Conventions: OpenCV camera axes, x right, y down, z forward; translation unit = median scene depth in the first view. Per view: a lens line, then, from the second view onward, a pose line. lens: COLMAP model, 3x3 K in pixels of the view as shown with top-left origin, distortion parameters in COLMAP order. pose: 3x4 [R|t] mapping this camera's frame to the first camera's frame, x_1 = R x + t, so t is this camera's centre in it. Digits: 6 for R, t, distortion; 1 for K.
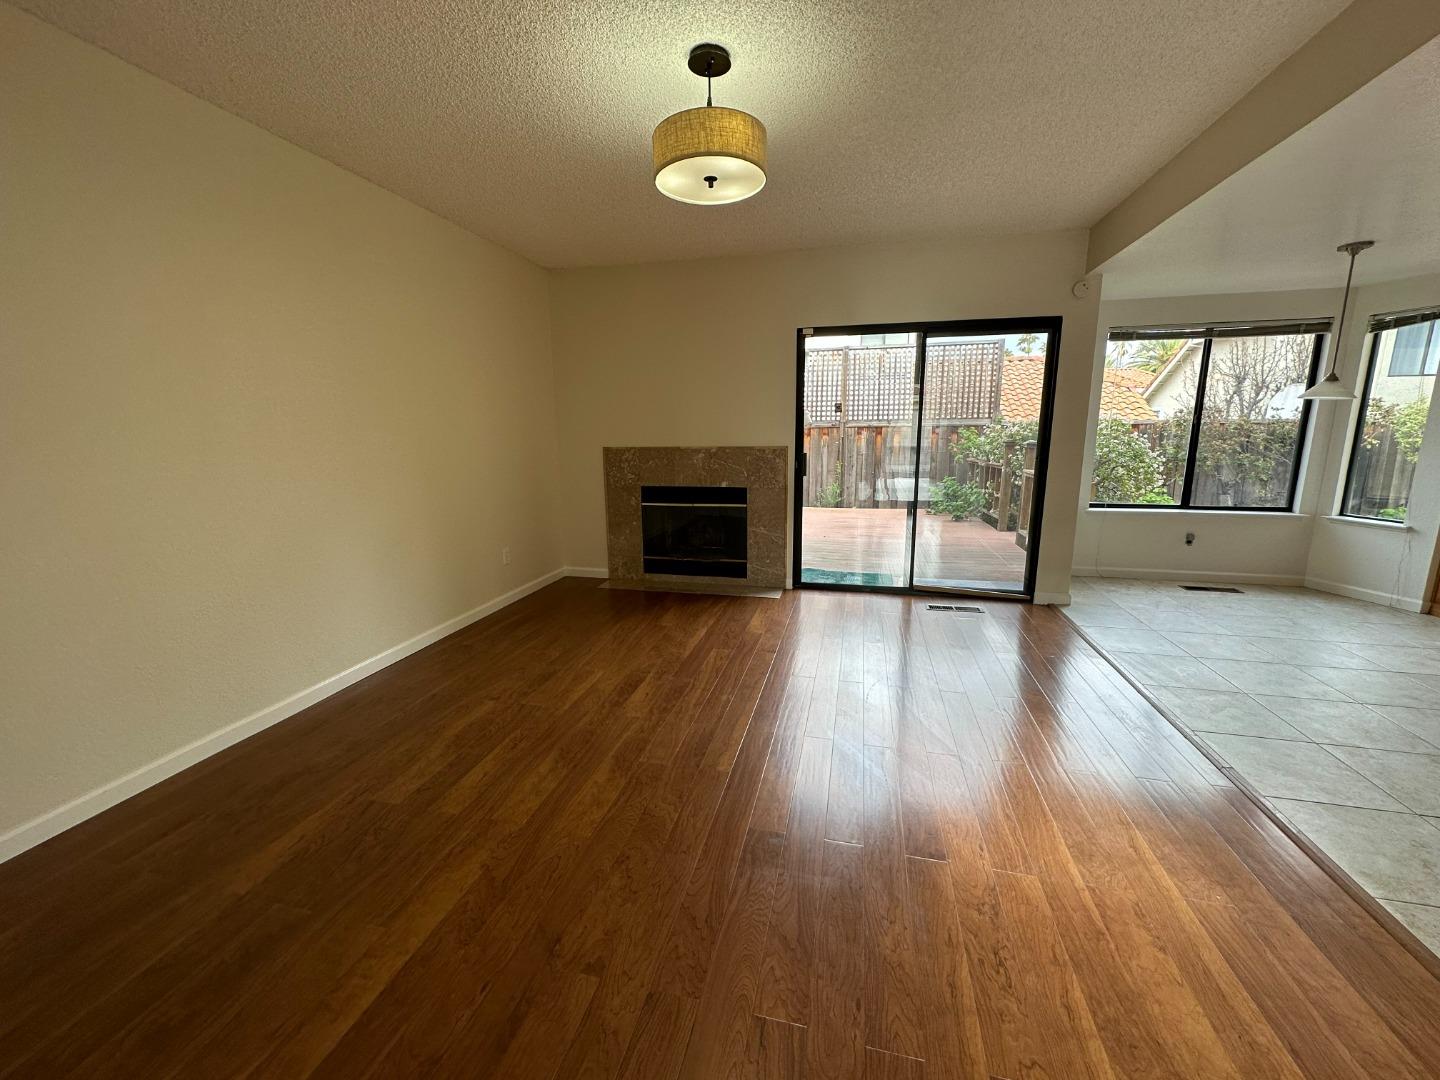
lens RADIAL K [[572.1, 0, 718.6], [0, 572.1, 535.9], [0, 0, 1]] dist [-0.000544, -0.000428]
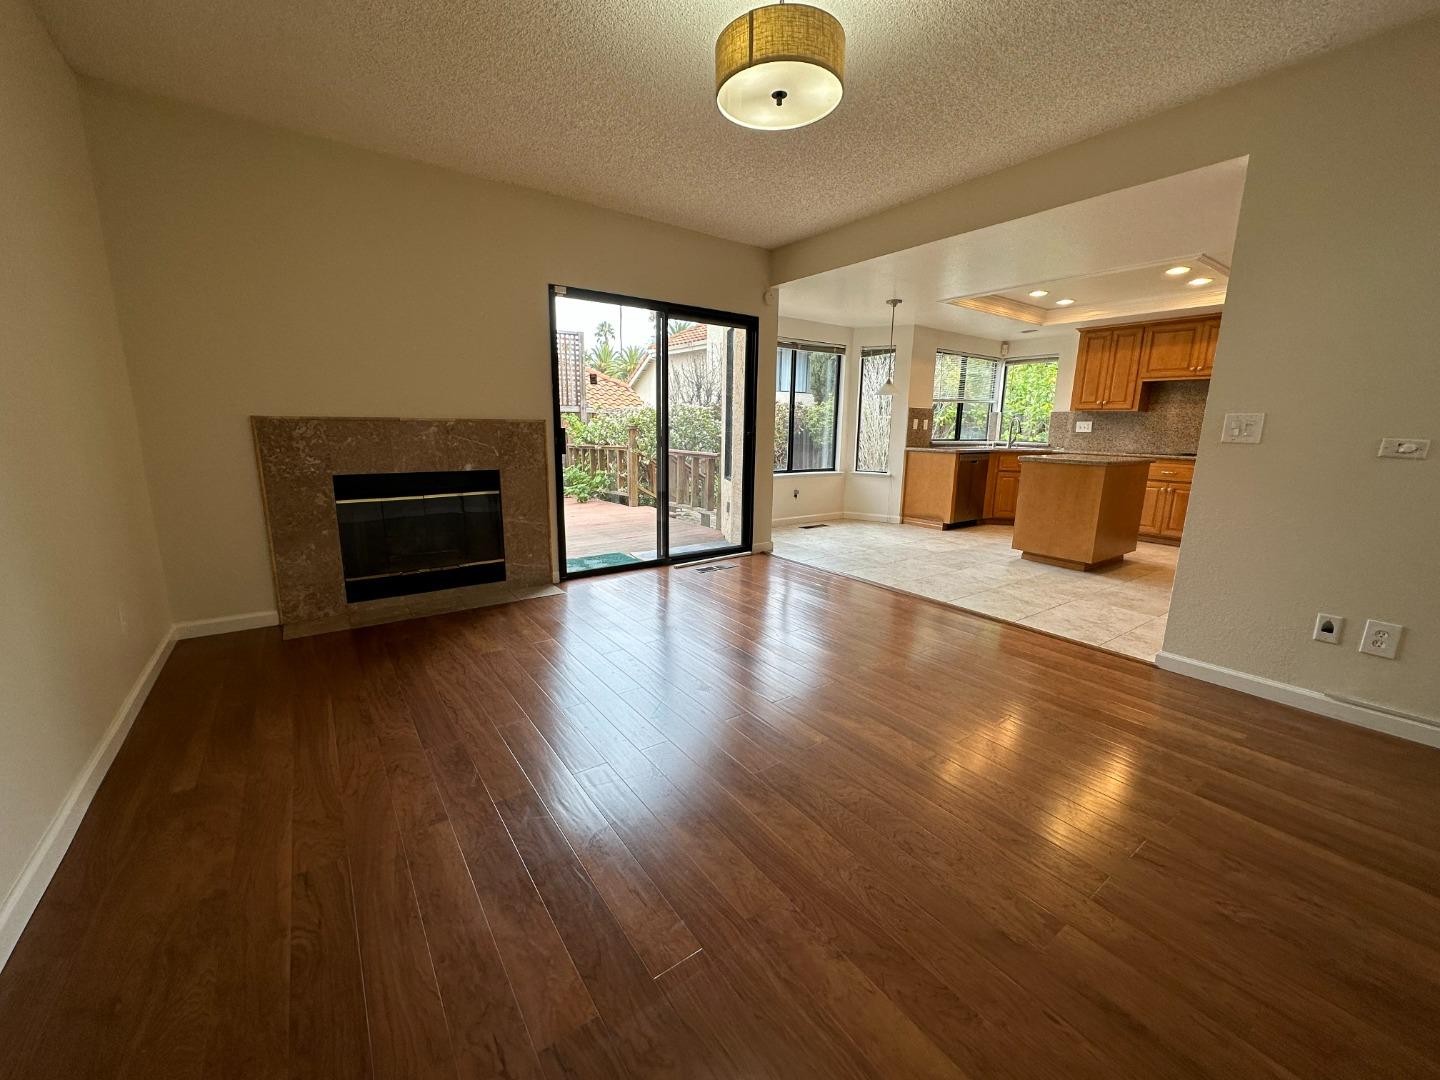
lens RADIAL K [[572.1, 0, 718.6], [0, 572.1, 535.9], [0, 0, 1]] dist [-0.000544, -0.000428]
pose [[0.648424, -0.128456, 0.750364, -0.367008], [0.122045, 0.990453, 0.064093, -0.004968], [-0.751433, 0.050019, 0.657911, 0.228458]]
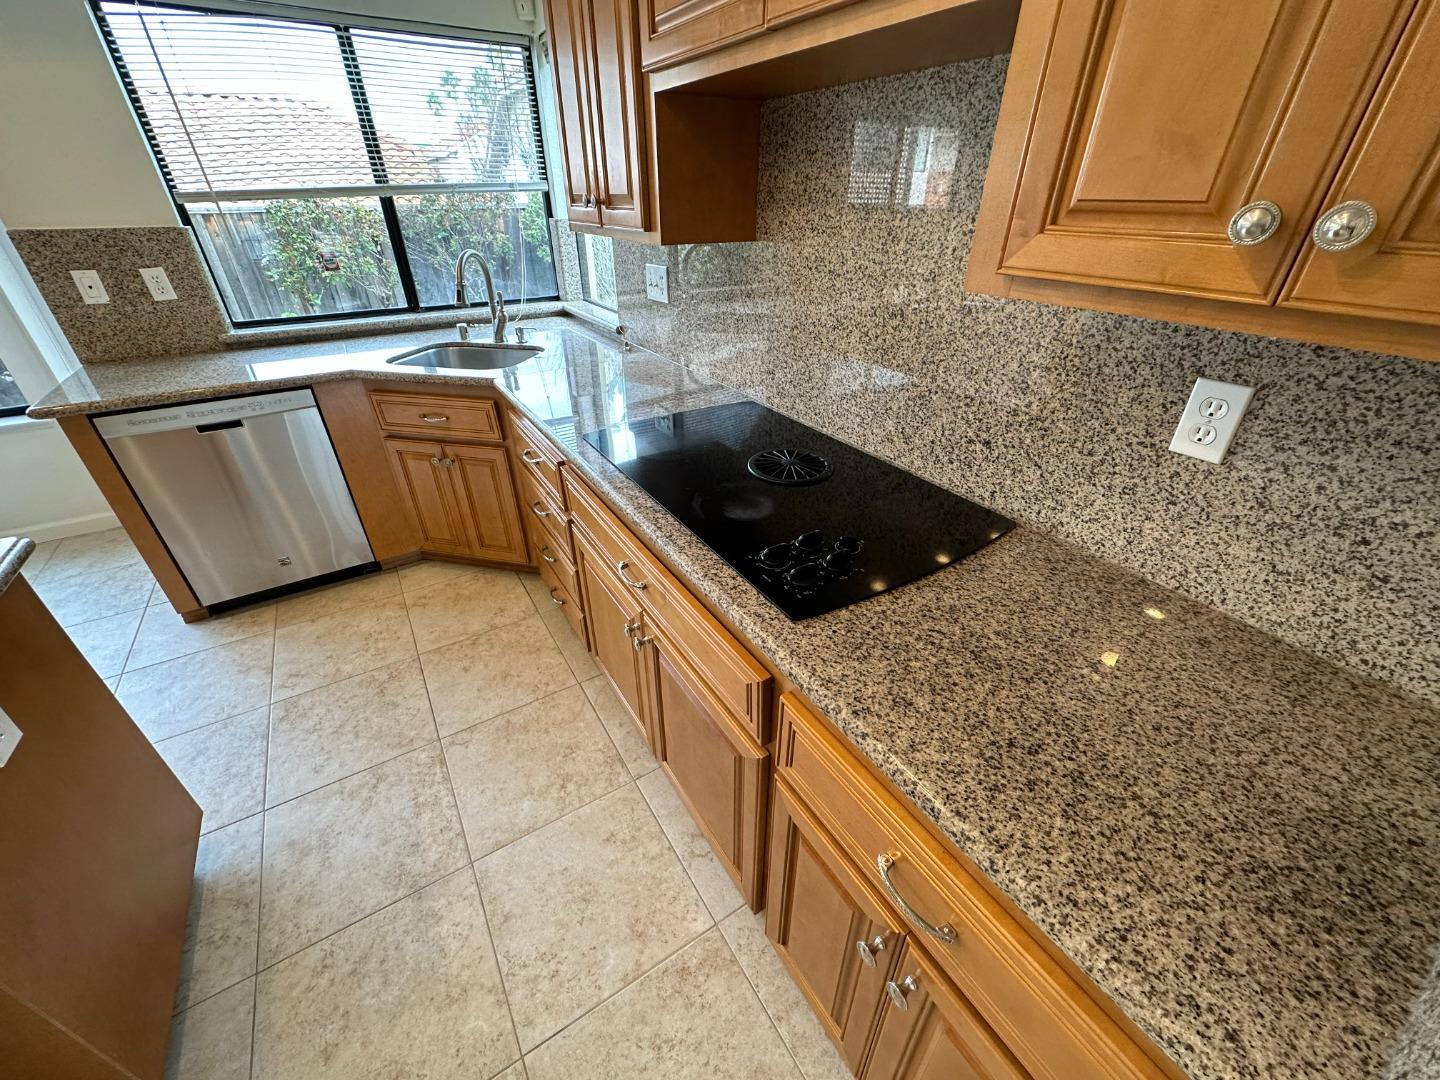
lens RADIAL K [[572.1, 0, 718.6], [0, 572.1, 535.9], [0, 0, 1]] dist [-0.000544, -0.000428]
pose [[0.695471, -0.361526, 0.620983, 1.054428], [0.130813, 0.913471, 0.385304, -0.059612], [-0.706547, -0.186735, 0.682584, 0.092956]]
